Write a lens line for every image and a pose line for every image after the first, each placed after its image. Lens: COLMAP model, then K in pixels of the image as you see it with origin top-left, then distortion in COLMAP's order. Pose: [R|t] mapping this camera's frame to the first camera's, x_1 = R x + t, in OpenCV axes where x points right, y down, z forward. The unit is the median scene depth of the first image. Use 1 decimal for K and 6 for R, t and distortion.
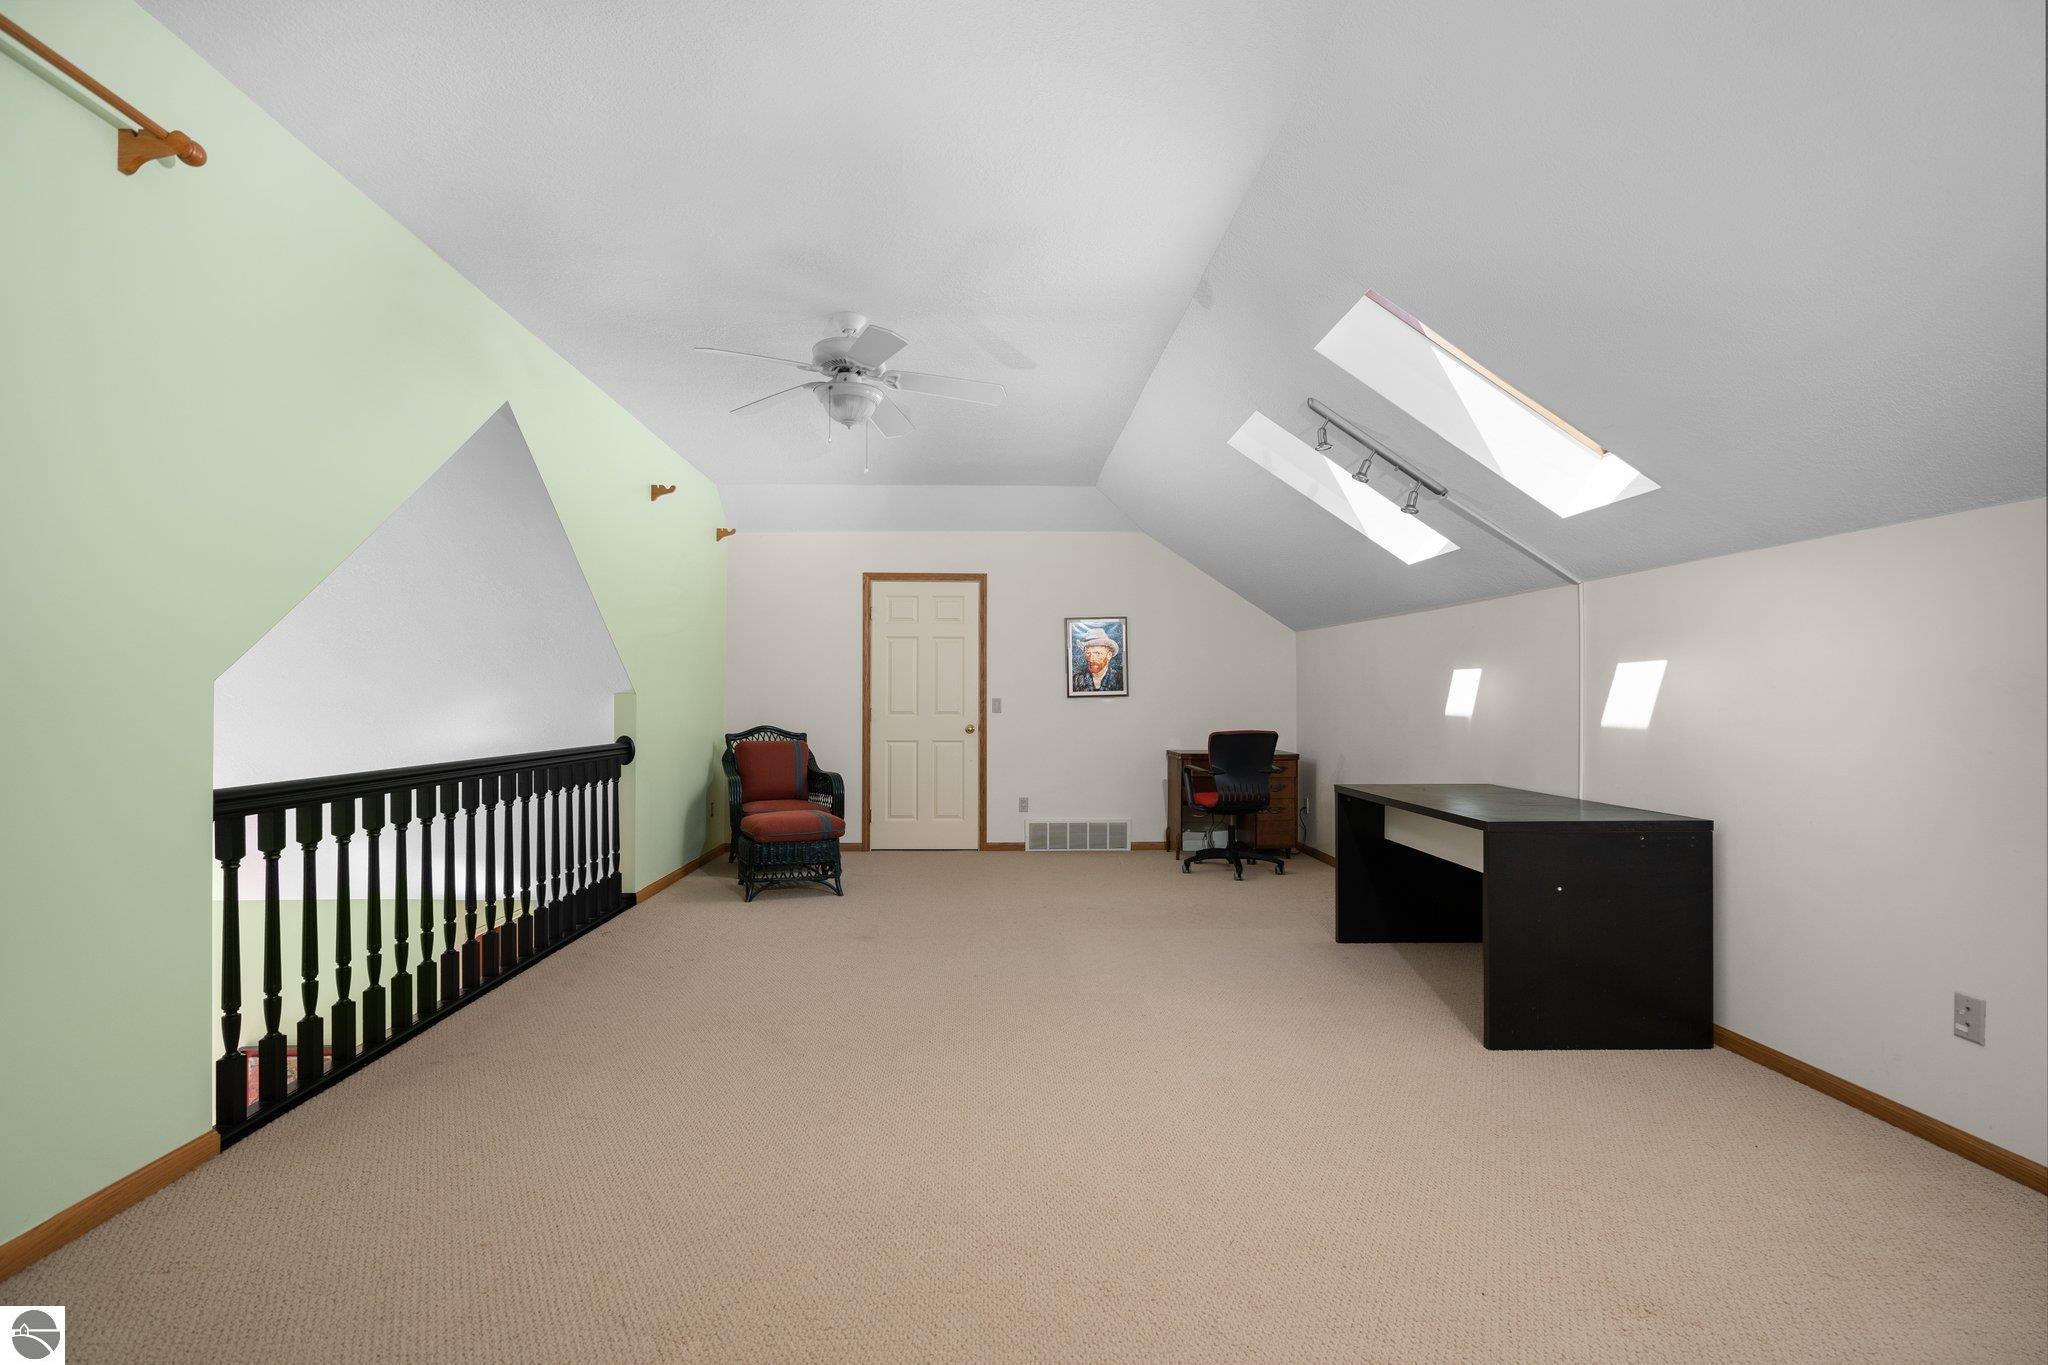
lens RADIAL K [[944.6, 0, 1020.6], [0, 944.6, 695.7], [0, 0, 1]] dist [-0.002335, 0.000204]
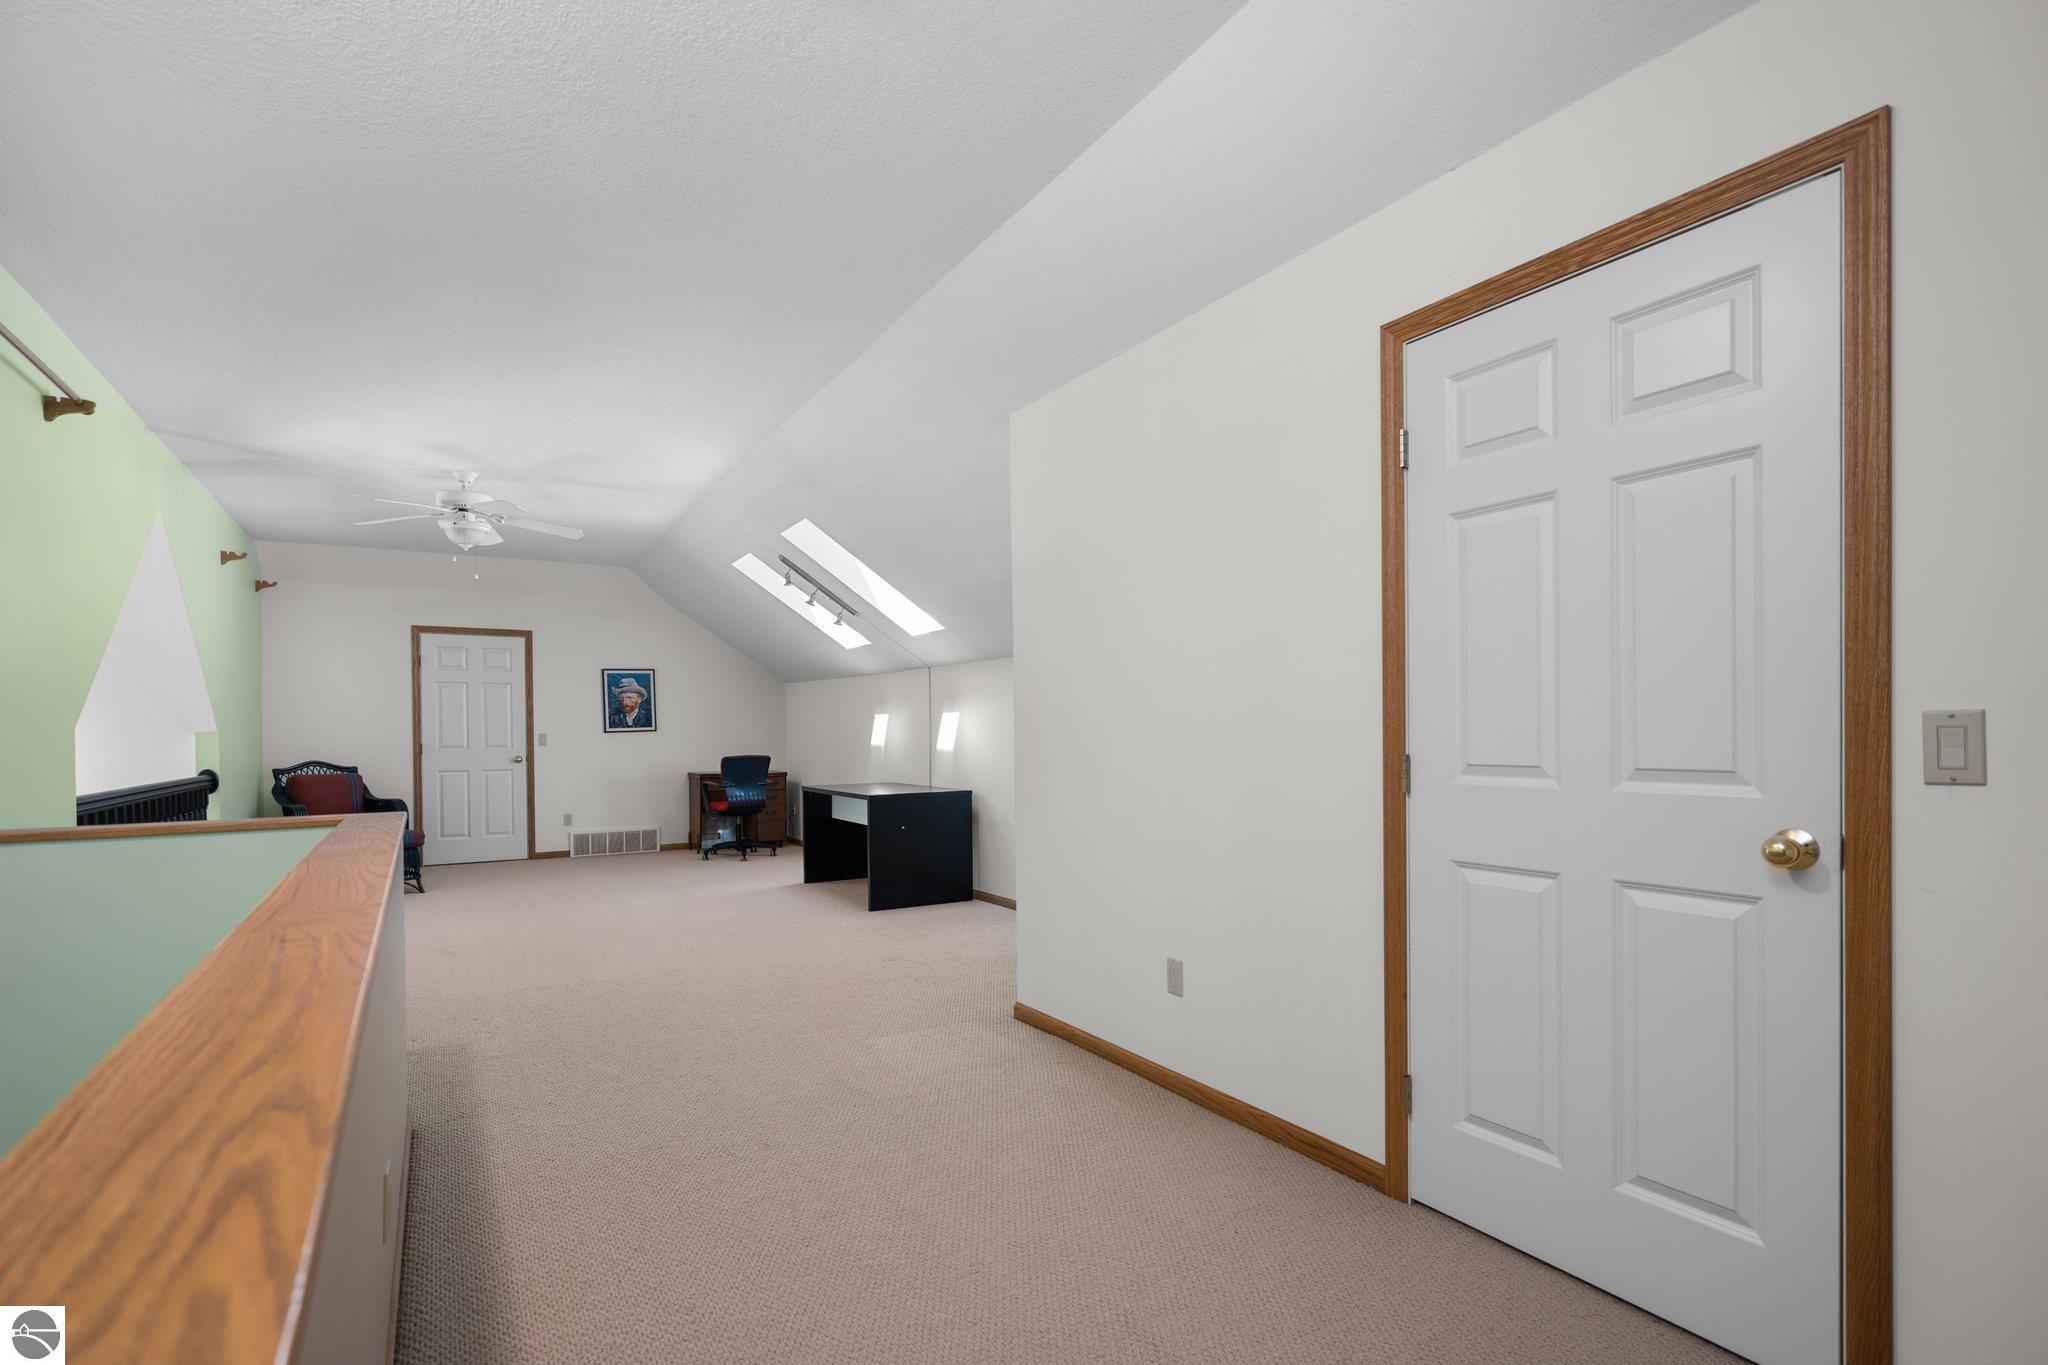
lens RADIAL K [[944.6, 0, 999.6], [0, 944.6, 733.5], [0, 0, 1]] dist [-0.002335, 0.000204]
pose [[0.884957, -0.008152, 0.465601, -0.072559], [0.005163, 0.999957, 0.007695, -0.004298], [-0.465644, -0.004406, 0.884961, -0.361227]]
